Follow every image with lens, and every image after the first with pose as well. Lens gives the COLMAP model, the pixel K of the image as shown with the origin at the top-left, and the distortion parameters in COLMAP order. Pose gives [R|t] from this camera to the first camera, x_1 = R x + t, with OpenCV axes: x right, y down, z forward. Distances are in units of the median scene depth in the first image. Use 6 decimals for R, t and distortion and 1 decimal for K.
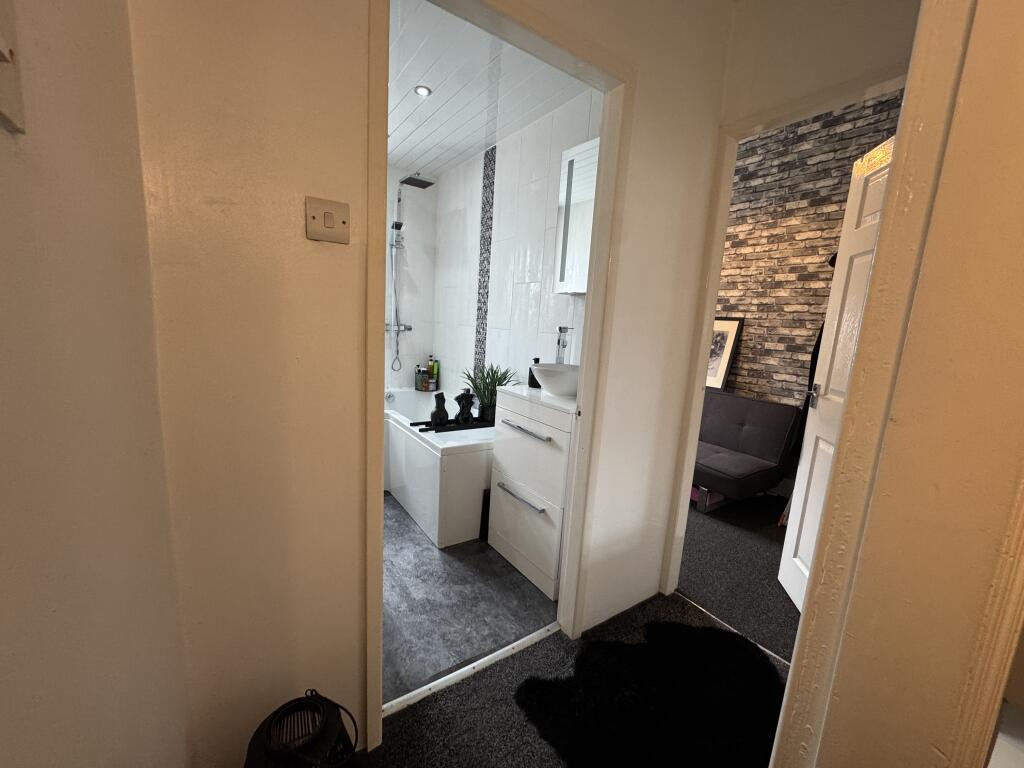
lens RADIAL K [[406.2, 0, 511.9], [0, 406.2, 383.9], [0, 0, 1]] dist [-0.003805, -0.000216]
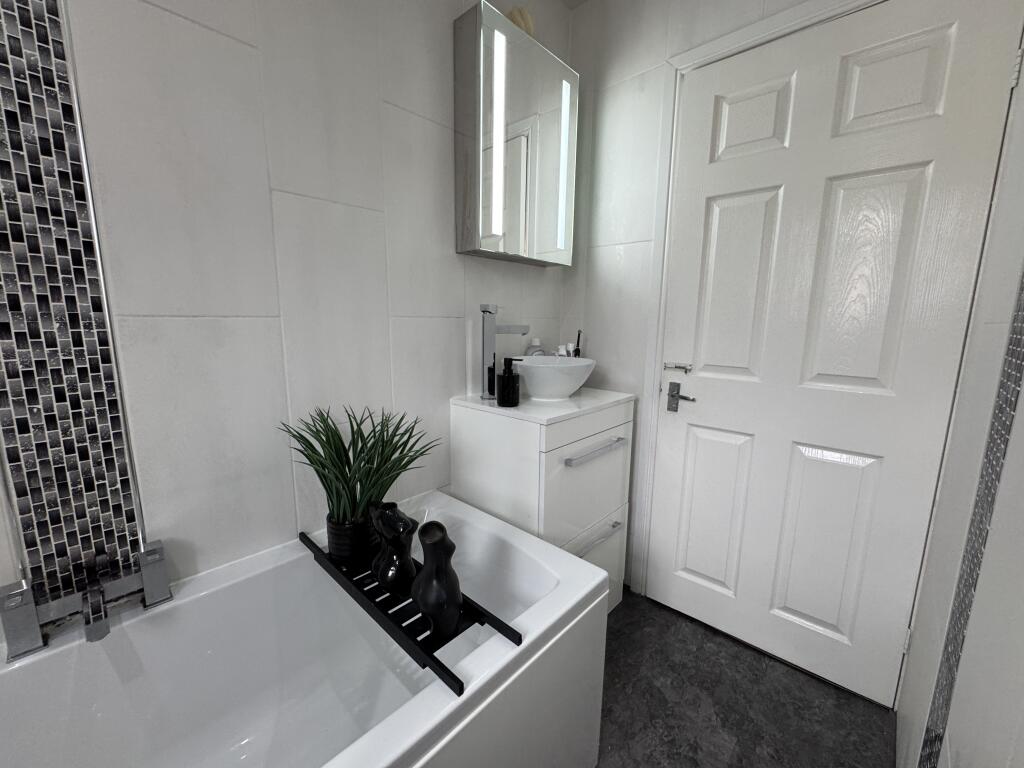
lens RADIAL K [[406.2, 0, 512.0], [0, 406.2, 386.4], [0, 0, 1]] dist [-0.003805, -0.000216]
pose [[-0.207353, -0.218011, 0.953664, -0.397377], [0.131539, 0.959786, 0.248011, -0.129433], [-0.969383, 0.176869, -0.170337, 0.827823]]
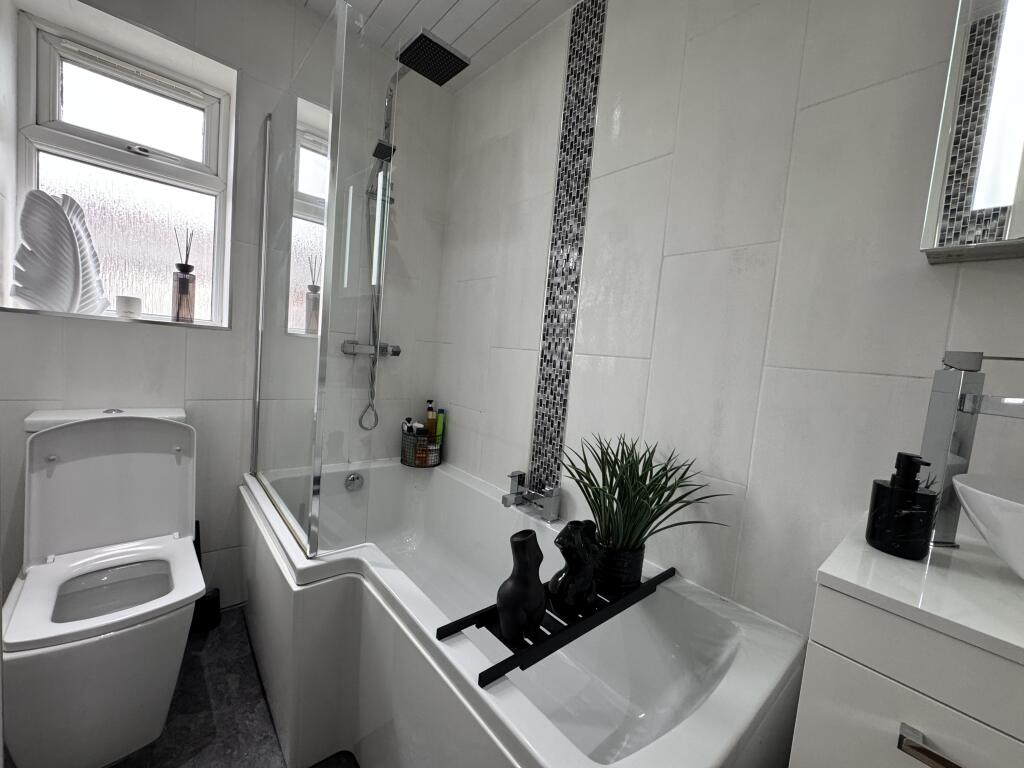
lens RADIAL K [[406.2, 0, 511.4], [0, 406.2, 383.8], [0, 0, 1]] dist [-0.003805, -0.000216]
pose [[0.992941, 0.016422, 0.117463, -0.198847], [-0.007850, 0.997296, -0.073070, -0.068299], [-0.118345, 0.071633, 0.990385, 0.551230]]
